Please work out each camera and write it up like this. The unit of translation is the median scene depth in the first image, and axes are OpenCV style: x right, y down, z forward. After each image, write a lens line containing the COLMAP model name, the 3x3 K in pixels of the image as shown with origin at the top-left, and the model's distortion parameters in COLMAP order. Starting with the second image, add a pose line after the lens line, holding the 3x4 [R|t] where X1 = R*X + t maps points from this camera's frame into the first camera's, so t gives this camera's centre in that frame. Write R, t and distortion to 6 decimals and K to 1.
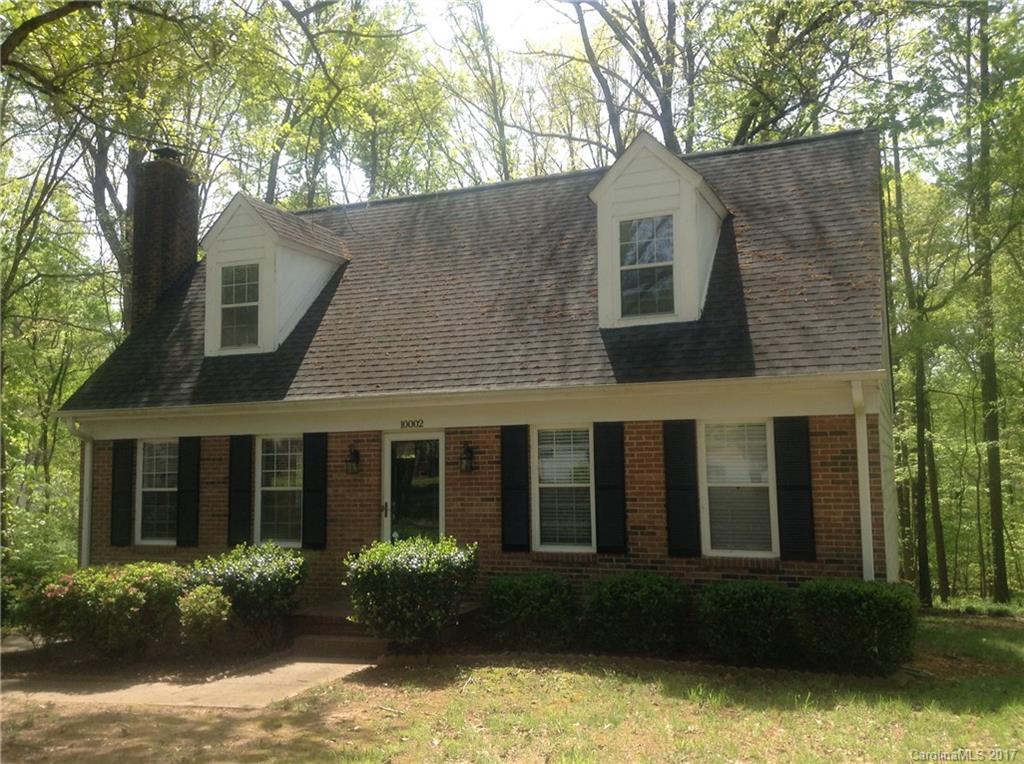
lens RADIAL K [[922.0, 0, 512.0], [0, 922.0, 382.0], [0, 0, 1]] dist [0.187296, -0.407689]
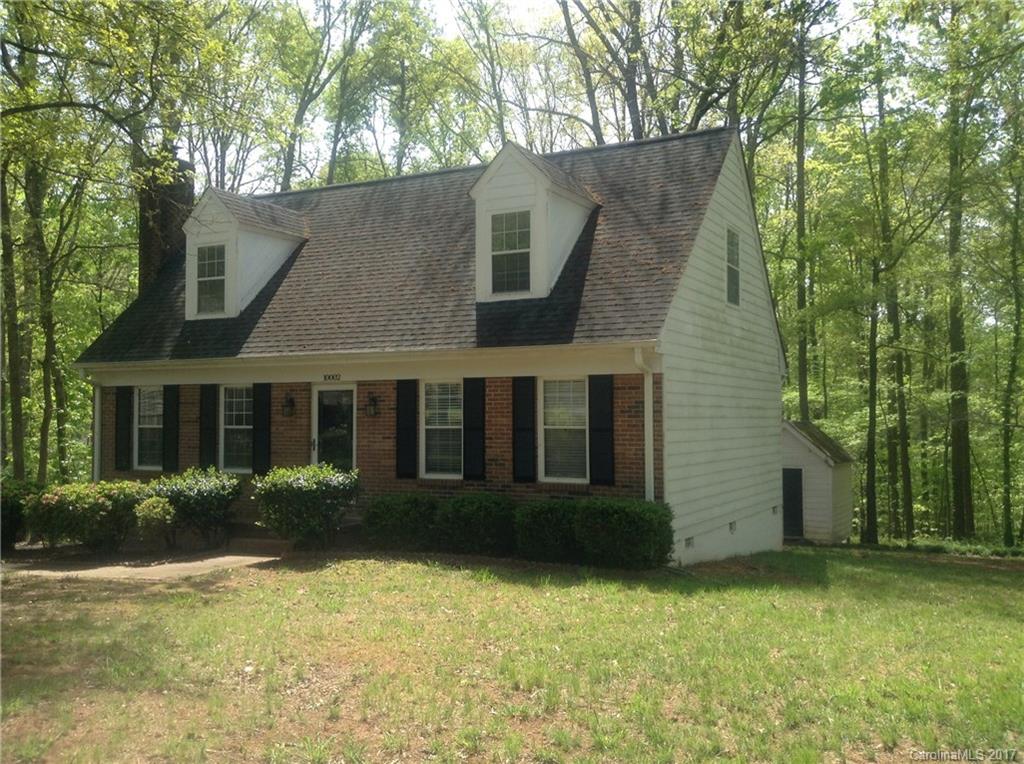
lens RADIAL K [[922.0, 0, 512.0], [0, 922.0, 382.0], [0, 0, 1]] dist [0.187296, -0.407689]
pose [[0.996322, 0.007891, -0.085319, 0.253385], [-0.002743, 0.998177, 0.060294, -0.025982], [0.085639, -0.059838, 0.994528, -0.243154]]
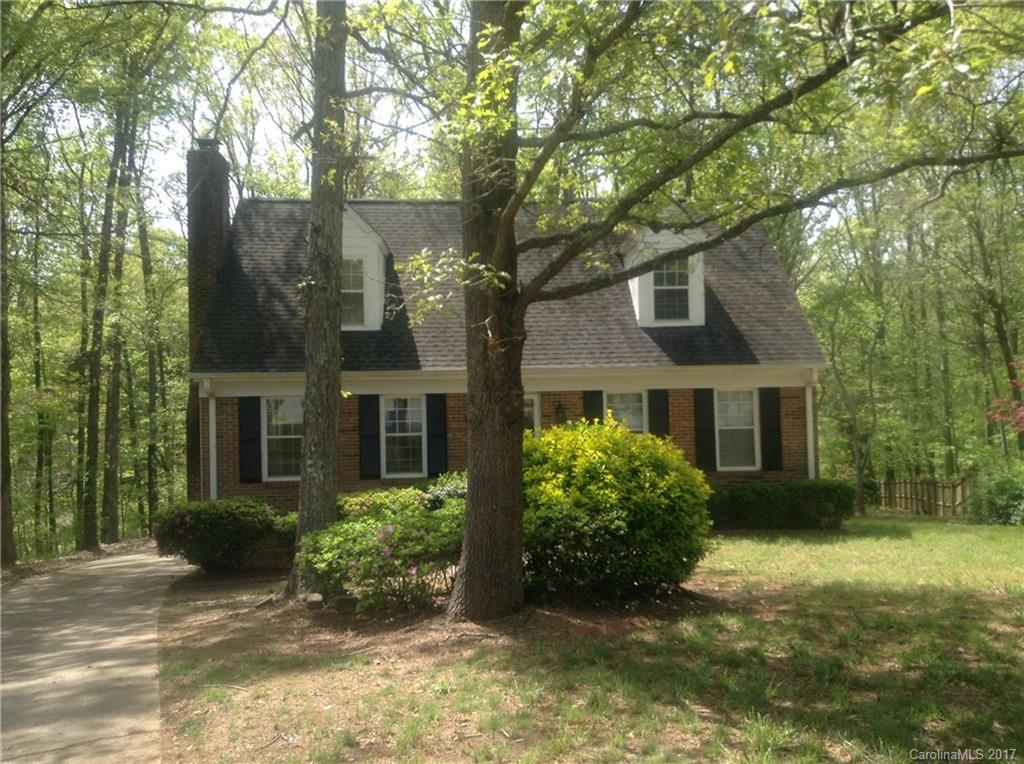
lens RADIAL K [[922.0, 0, 512.0], [0, 922.0, 382.0], [0, 0, 1]] dist [0.187296, -0.407689]
pose [[0.897501, 0.011044, 0.440874, -0.775315], [-0.034652, 0.998362, 0.045533, -0.029965], [-0.439649, -0.056143, 0.896413, -0.281654]]
